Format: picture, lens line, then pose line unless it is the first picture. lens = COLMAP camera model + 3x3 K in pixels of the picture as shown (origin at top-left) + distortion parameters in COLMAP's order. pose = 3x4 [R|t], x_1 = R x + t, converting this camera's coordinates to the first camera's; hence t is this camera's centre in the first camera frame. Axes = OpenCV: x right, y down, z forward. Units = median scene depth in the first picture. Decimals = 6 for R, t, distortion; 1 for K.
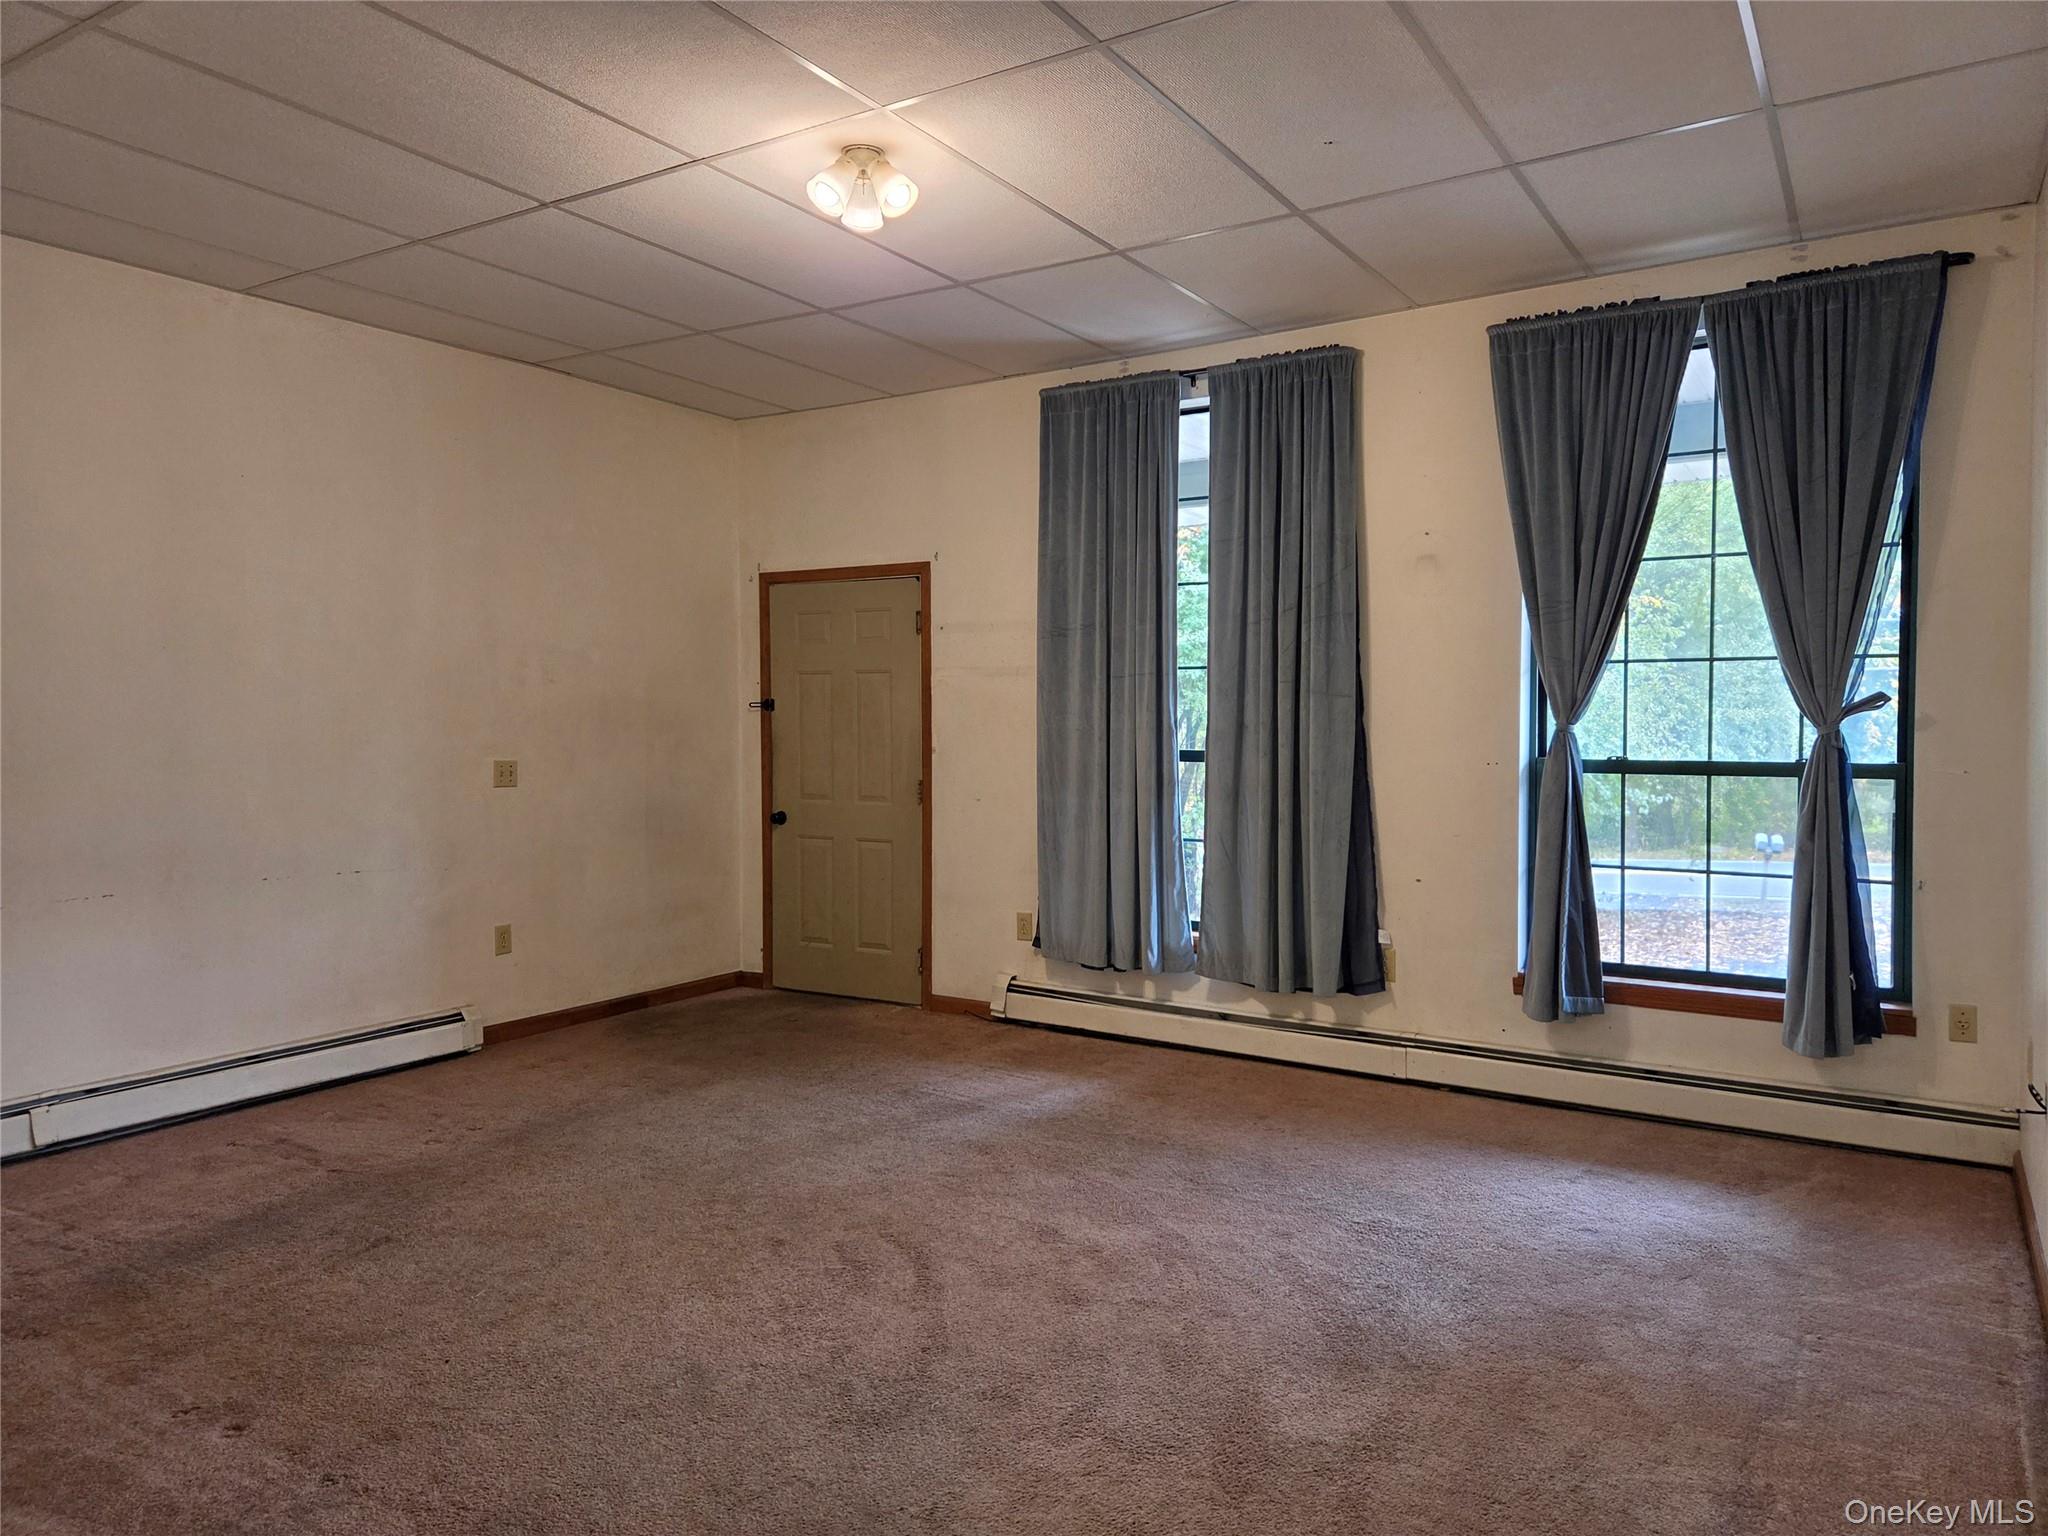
lens RADIAL K [[1383.1, 0, 1033.2], [0, 1383.1, 757.5], [0, 0, 1]] dist [0.010431, -0.017895]
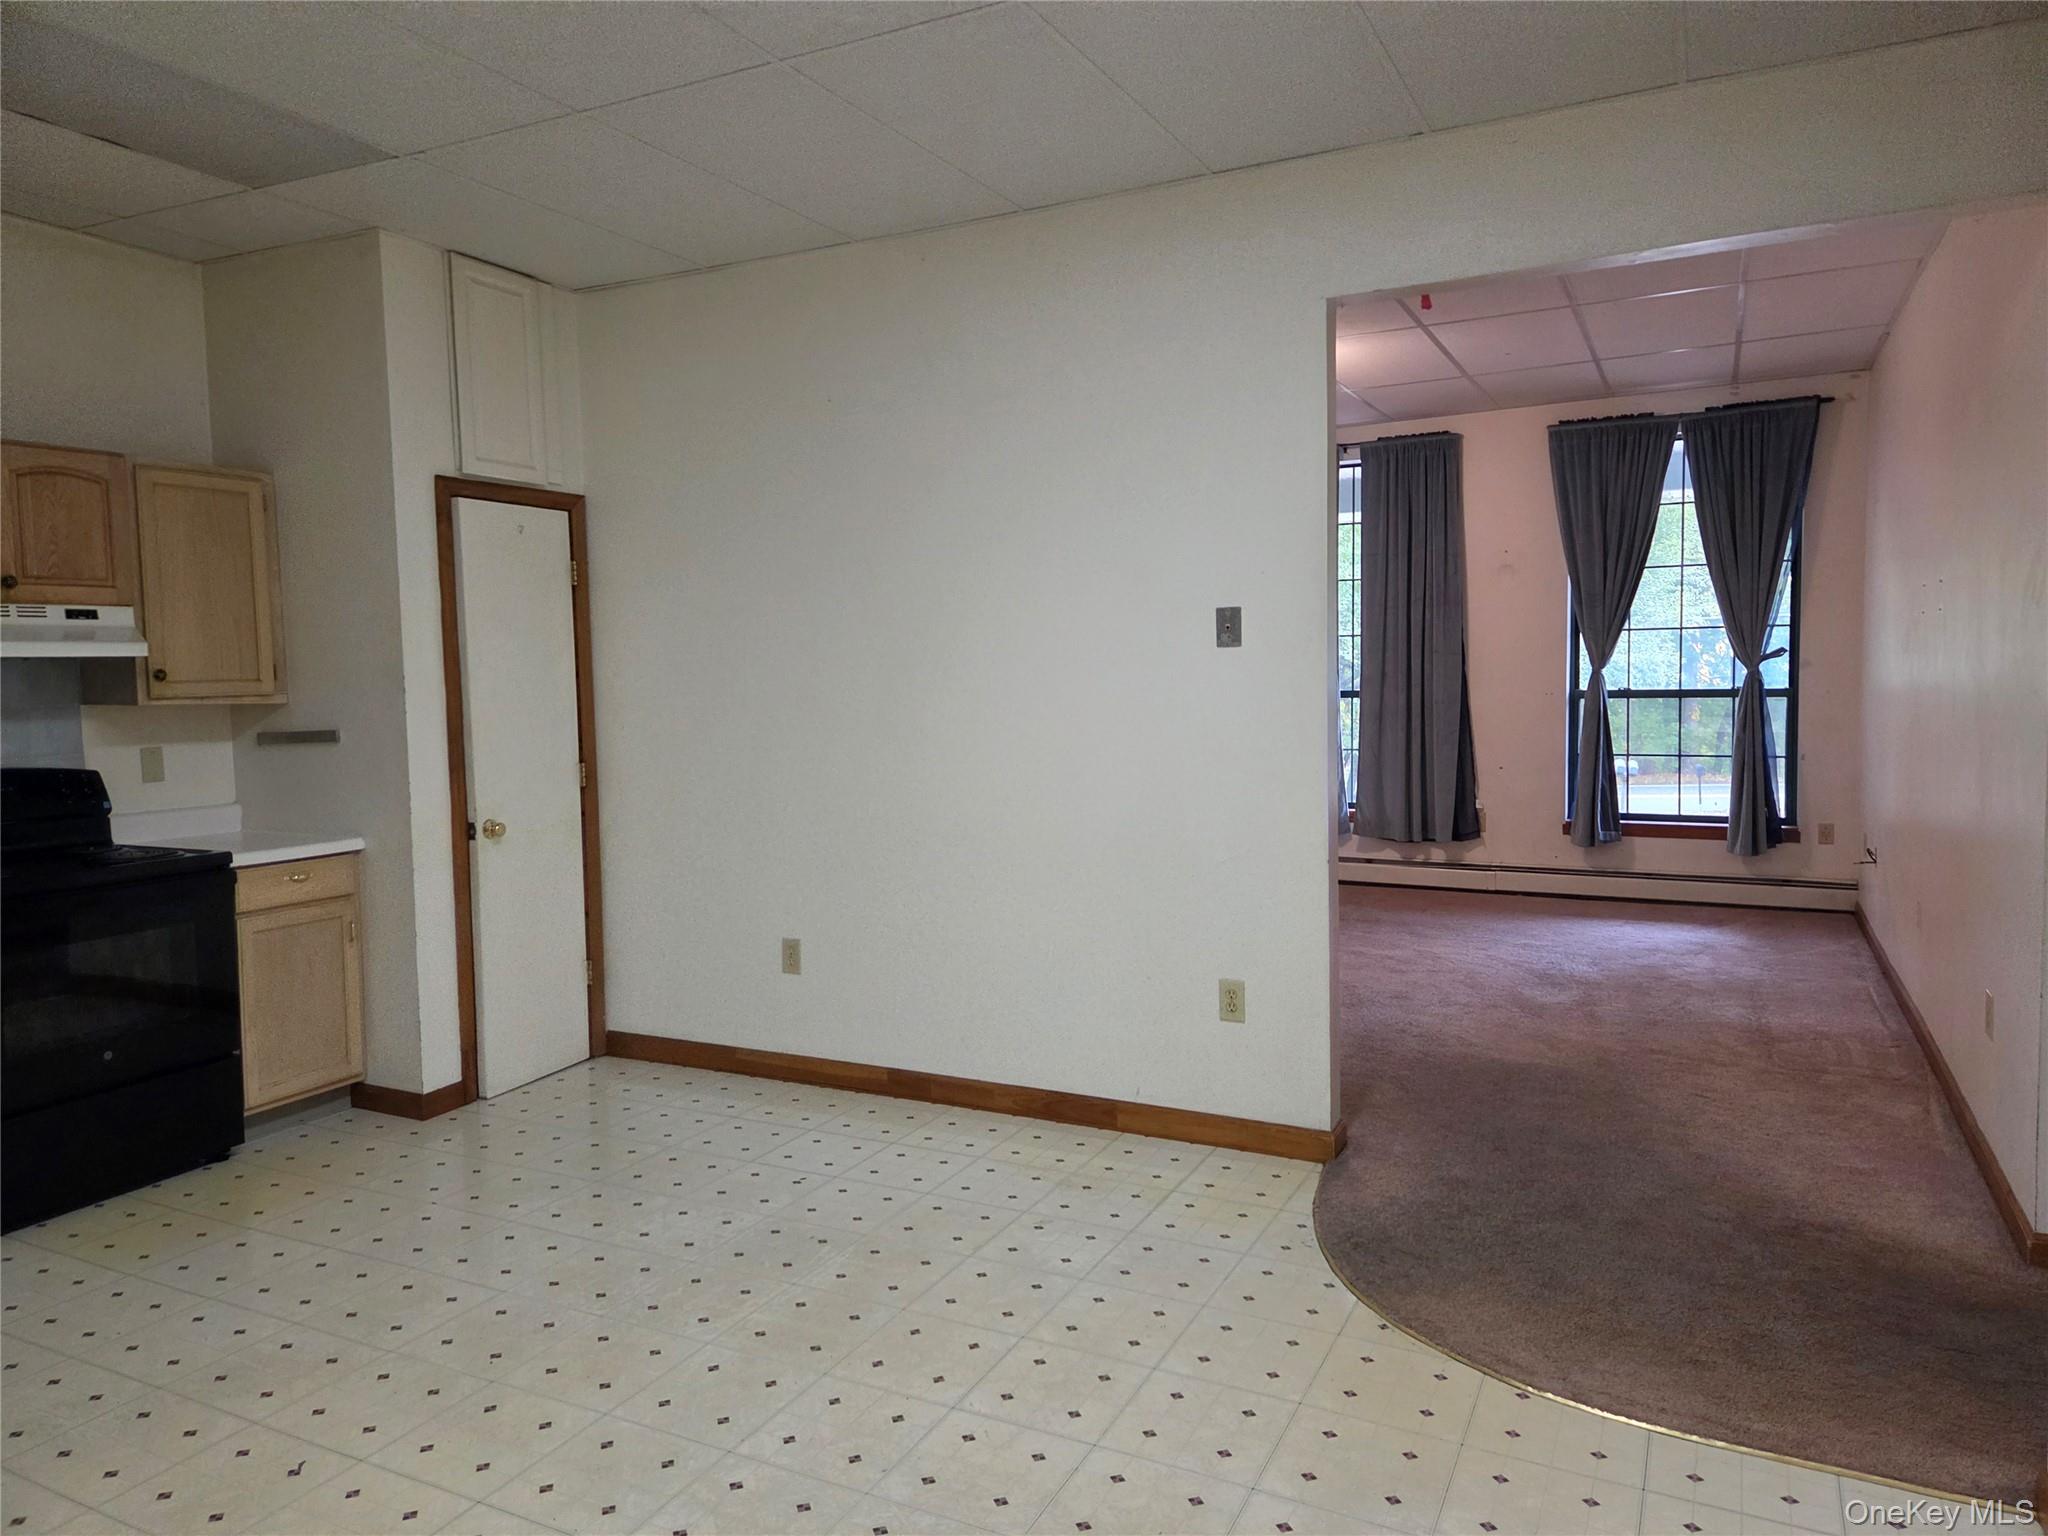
lens RADIAL K [[1383.1, 0, 1017.2], [0, 1383.1, 764.2], [0, 0, 1]] dist [0.010431, -0.017895]
pose [[0.995863, -0.025009, 0.087353, -0.465674], [0.021454, 0.998912, 0.041403, 0.006525], [-0.088294, -0.039358, 0.995317, -0.608520]]
